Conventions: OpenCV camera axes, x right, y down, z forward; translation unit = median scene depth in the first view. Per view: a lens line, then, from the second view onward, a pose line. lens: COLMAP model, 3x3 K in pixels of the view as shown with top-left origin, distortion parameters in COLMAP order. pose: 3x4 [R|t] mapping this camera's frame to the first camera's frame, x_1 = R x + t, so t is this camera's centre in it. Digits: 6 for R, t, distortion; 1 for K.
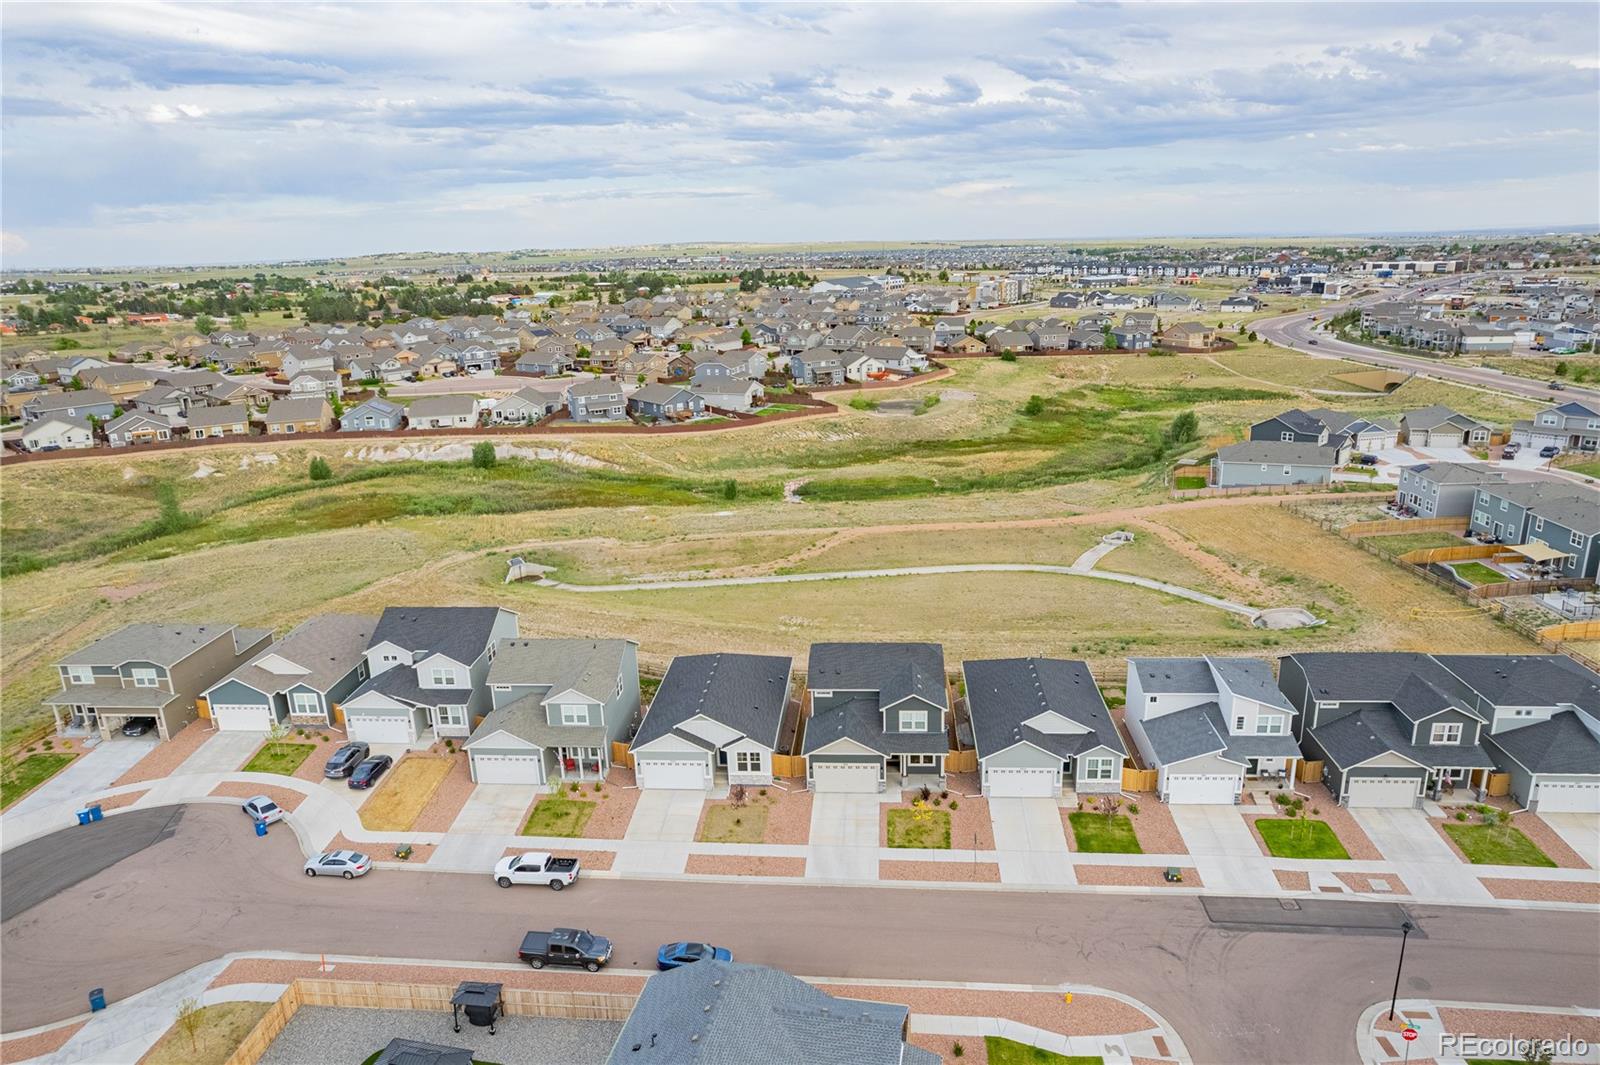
lens RADIAL K [[1050.7, 0, 794.8], [0, 1050.7, 564.5], [0, 0, 1]] dist [-0.061981, 0.068753]
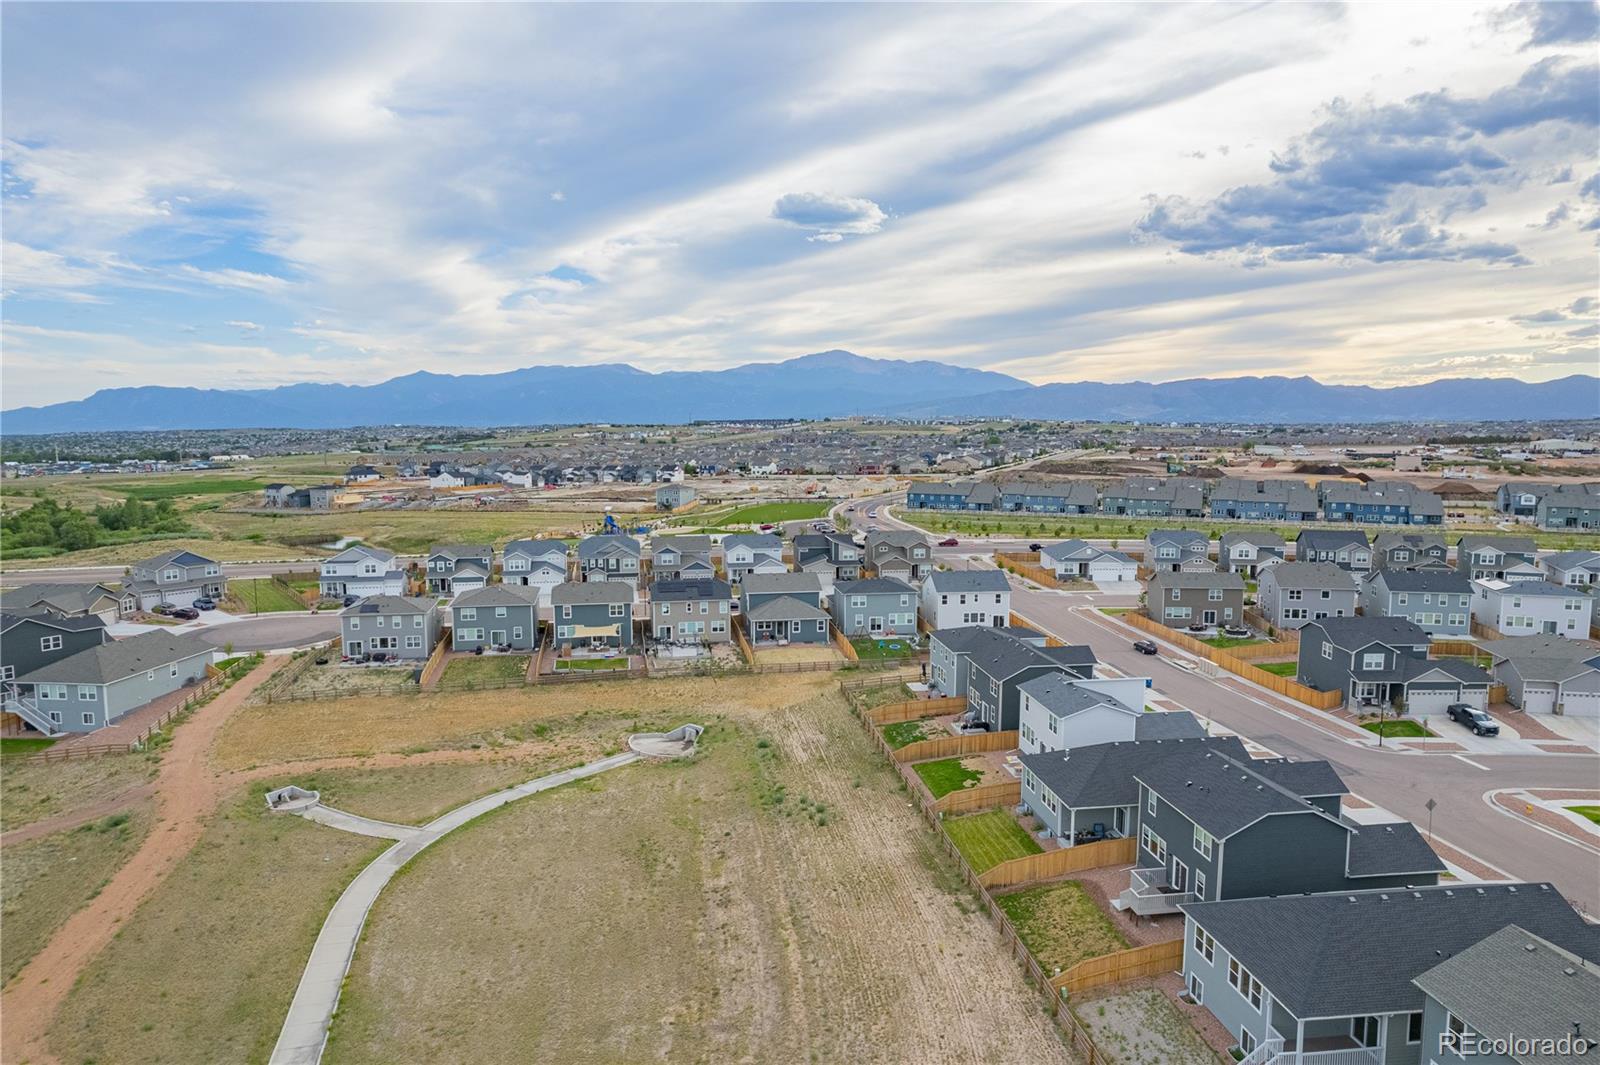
lens RADIAL K [[1050.7, 0, 799.3], [0, 1050.7, 544.0], [0, 0, 1]] dist [-0.061981, 0.068753]
pose [[-0.216128, -0.089232, 0.972279, -0.313342], [0.306698, 0.939205, 0.154373, -0.160715], [-0.926944, 0.331561, -0.175622, 0.758326]]
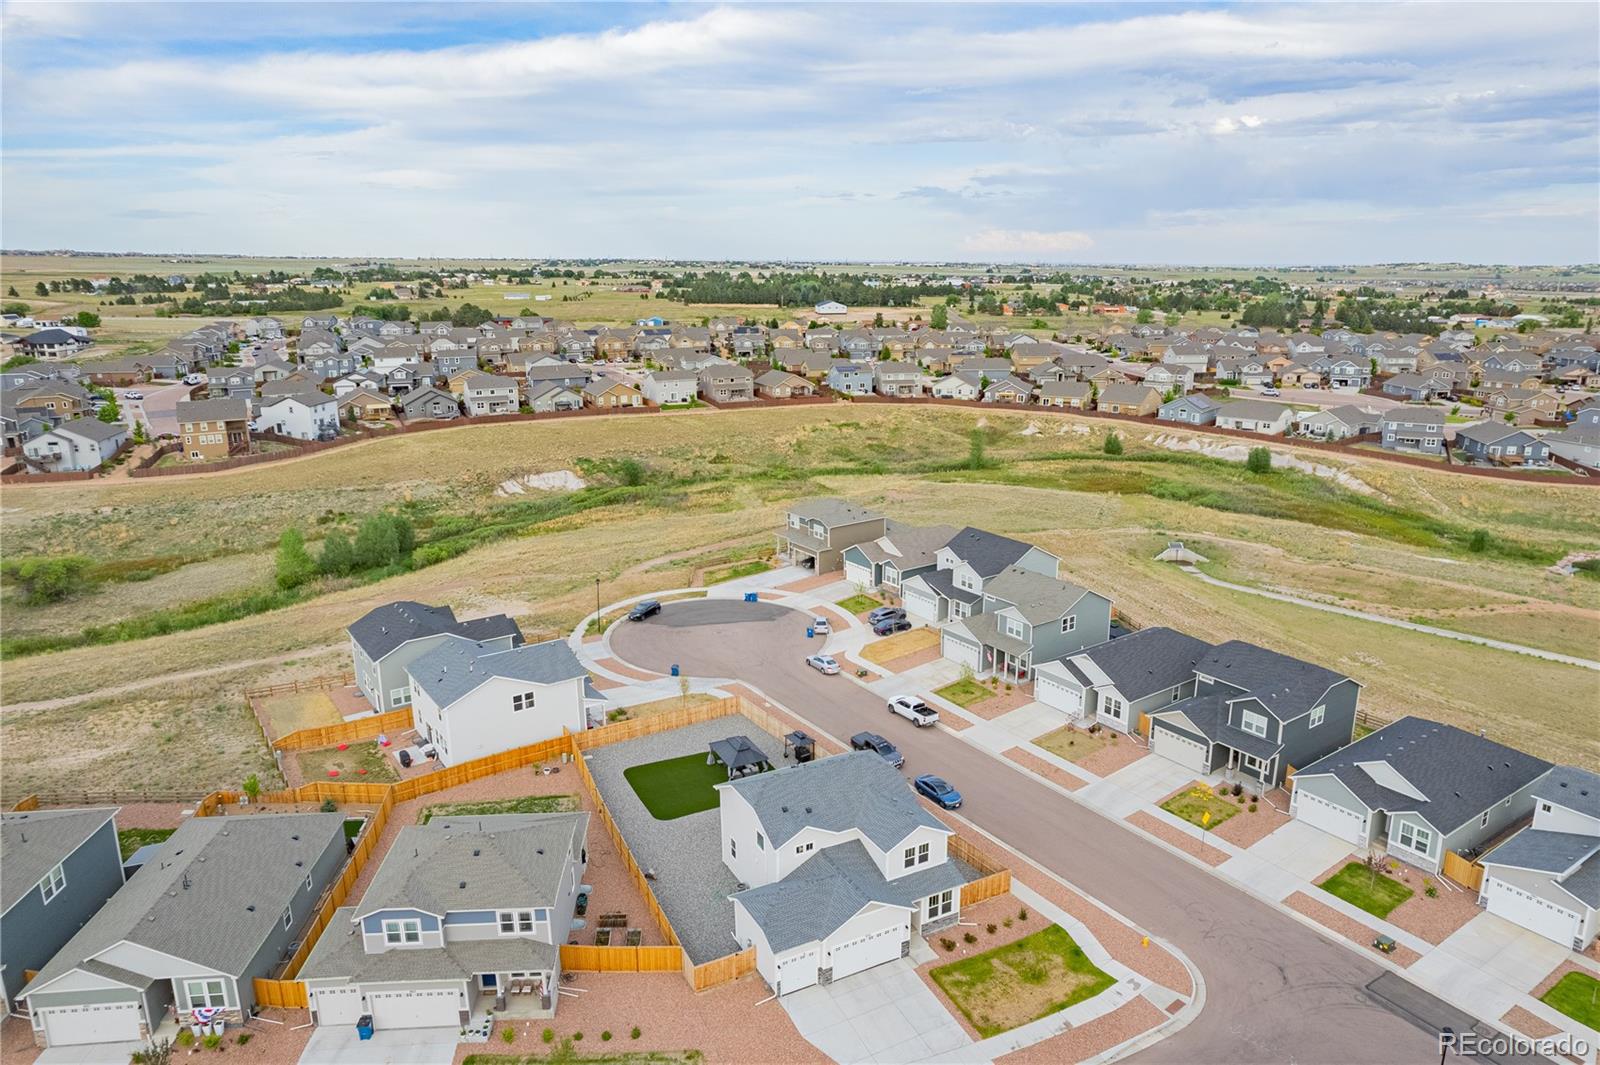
lens RADIAL K [[1050.7, 0, 789.8], [0, 1050.7, 573.2], [0, 0, 1]] dist [-0.061981, 0.068753]
pose [[0.630803, 0.253331, -0.733424, 0.277895], [-0.250814, 0.961032, 0.116228, -0.000109], [0.734289, 0.110636, 0.669761, -0.029857]]
